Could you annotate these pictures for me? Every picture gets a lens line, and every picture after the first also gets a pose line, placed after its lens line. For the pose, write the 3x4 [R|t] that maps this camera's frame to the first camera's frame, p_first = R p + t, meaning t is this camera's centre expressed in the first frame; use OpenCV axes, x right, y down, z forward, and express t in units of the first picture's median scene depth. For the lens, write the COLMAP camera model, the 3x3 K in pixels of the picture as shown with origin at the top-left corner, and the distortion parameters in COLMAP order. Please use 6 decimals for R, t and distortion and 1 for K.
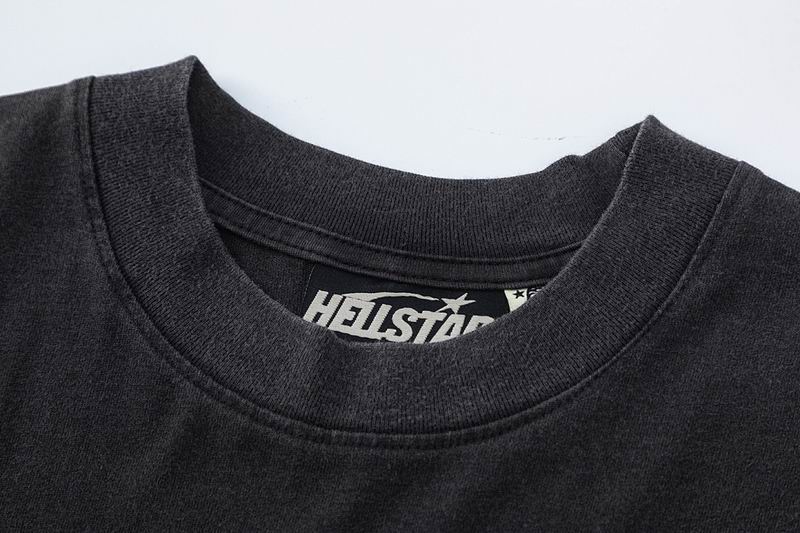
lens RADIAL K [[2527.5, 0, 401.0], [0, 2527.5, 265.4], [0, 0, 1]] dist [-0.176822, 0.000000]
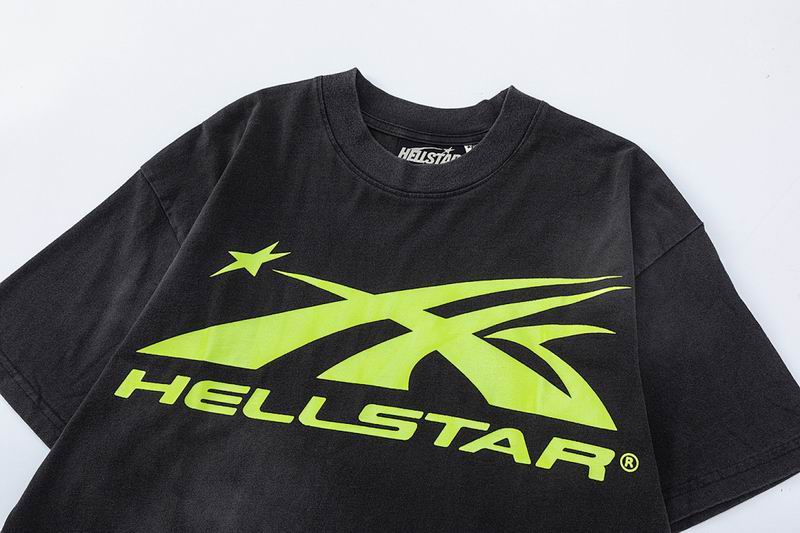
lens RADIAL K [[1188.9, 0, 402.0], [0, 1188.9, 275.1], [0, 0, 1]] dist [0.113078, 0.000000]
pose [[0.999672, -0.025612, 0.000180, -0.038207], [0.025387, 0.991764, 0.125539, -0.017593], [-0.003394, -0.125493, 0.992089, -0.443221]]
